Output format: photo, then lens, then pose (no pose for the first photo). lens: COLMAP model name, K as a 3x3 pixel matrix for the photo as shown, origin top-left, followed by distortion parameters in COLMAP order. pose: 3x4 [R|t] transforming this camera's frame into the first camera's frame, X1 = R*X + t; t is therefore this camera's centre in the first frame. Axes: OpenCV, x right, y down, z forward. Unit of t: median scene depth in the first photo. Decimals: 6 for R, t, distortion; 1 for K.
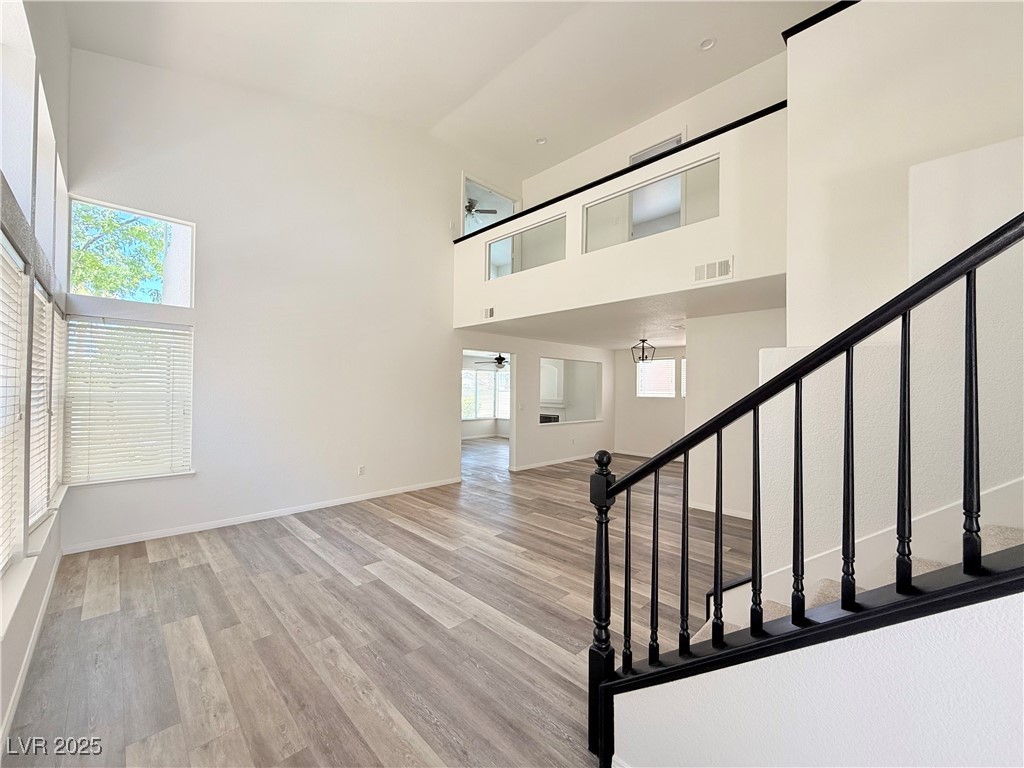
lens RADIAL K [[408.6, 0, 512.2], [0, 408.6, 385.2], [0, 0, 1]] dist [-0.001249, 0.000073]
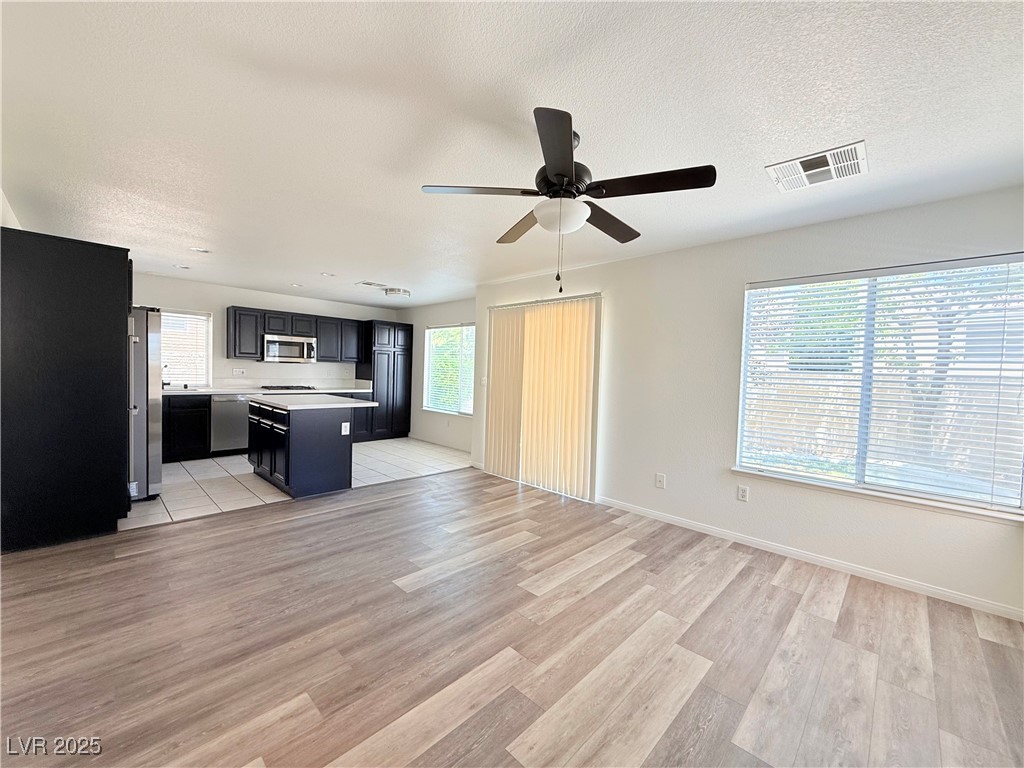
lens RADIAL K [[408.6, 0, 510.7], [0, 408.6, 385.5], [0, 0, 1]] dist [-0.001249, 0.000073]
pose [[0.023282, 0.026746, -0.999371, 0.431474], [-0.024560, 0.999356, 0.026174, 0.073734], [0.999427, 0.023935, 0.023924, 2.523332]]
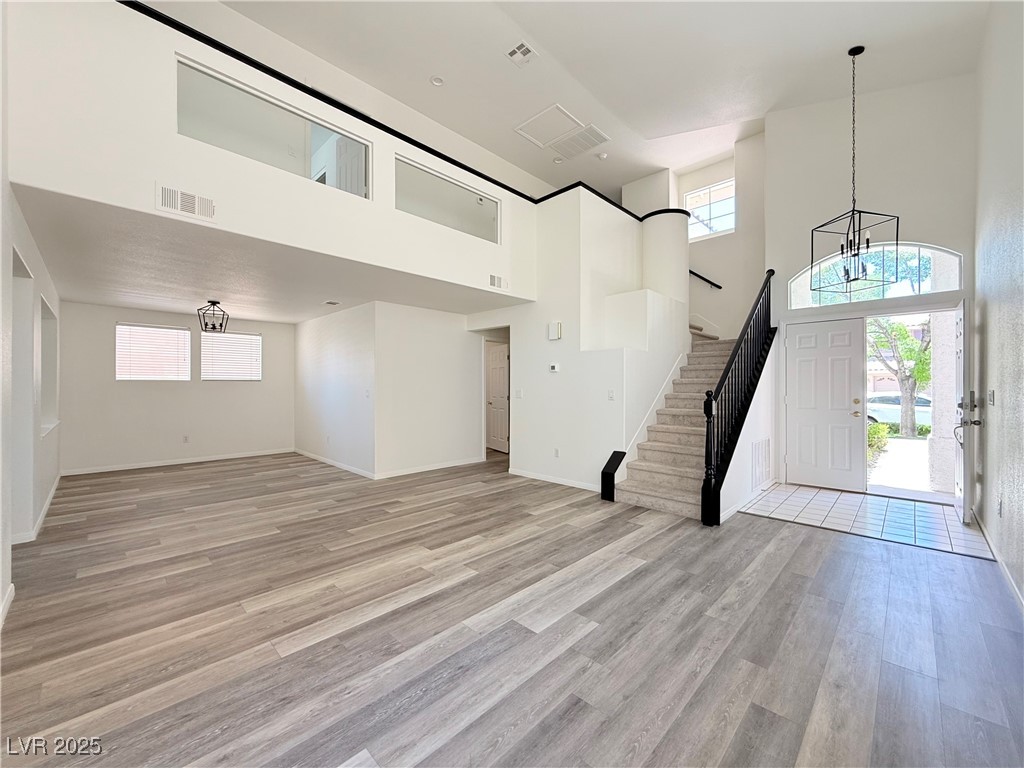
lens RADIAL K [[408.6, 0, 511.1], [0, 408.6, 385.3], [0, 0, 1]] dist [-0.001249, 0.000073]
pose [[-0.019940, -0.009810, 0.999753, -0.851335], [-0.012095, 0.999881, 0.009571, 0.055163], [-0.999728, -0.011901, -0.020057, 0.920147]]
